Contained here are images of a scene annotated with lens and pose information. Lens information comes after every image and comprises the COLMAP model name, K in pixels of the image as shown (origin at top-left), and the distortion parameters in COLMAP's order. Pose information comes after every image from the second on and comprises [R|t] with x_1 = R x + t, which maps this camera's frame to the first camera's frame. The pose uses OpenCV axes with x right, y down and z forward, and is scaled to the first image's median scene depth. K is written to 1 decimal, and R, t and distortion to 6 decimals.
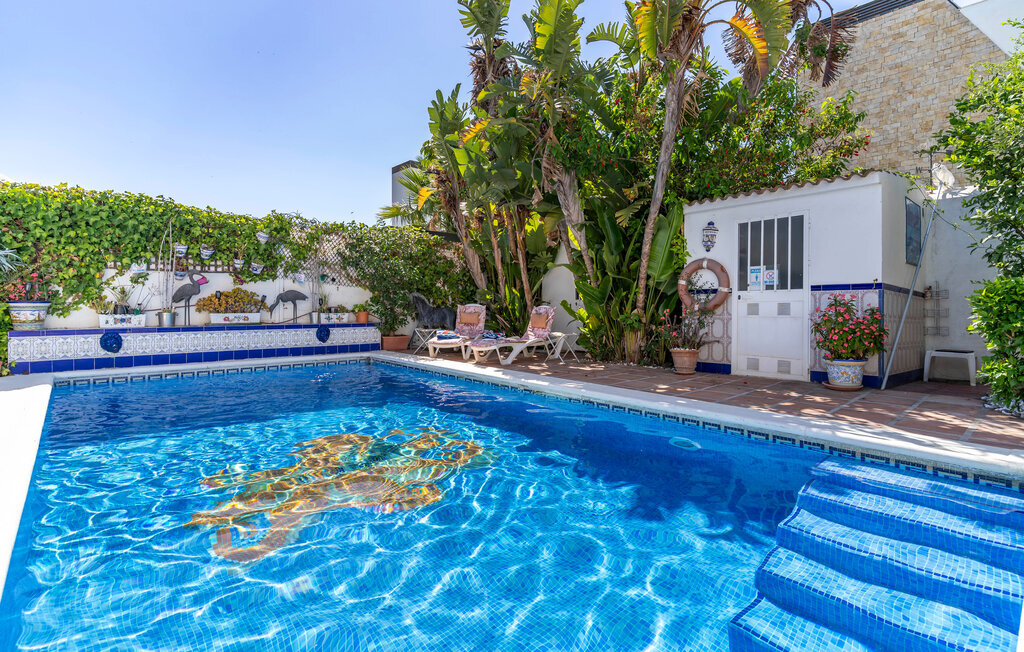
lens RADIAL K [[494.4, 0, 512.3], [0, 494.4, 308.6], [0, 0, 1]] dist [-0.001114, -0.000111]
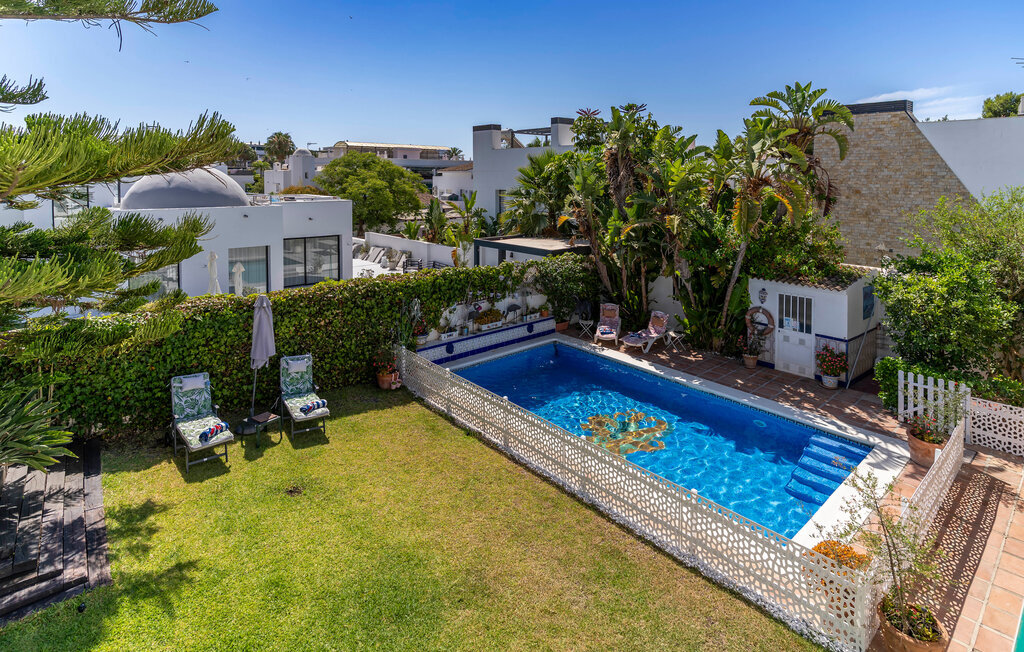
lens RADIAL K [[507.1, 0, 504.4], [0, 507.1, 202.4], [0, 0, 1]] dist [0.001268, -0.000104]
pose [[0.999218, -0.010974, -0.037991, -0.515612], [0.011892, 0.999641, 0.024025, -0.555849], [0.037714, -0.024458, 0.998989, -0.979156]]
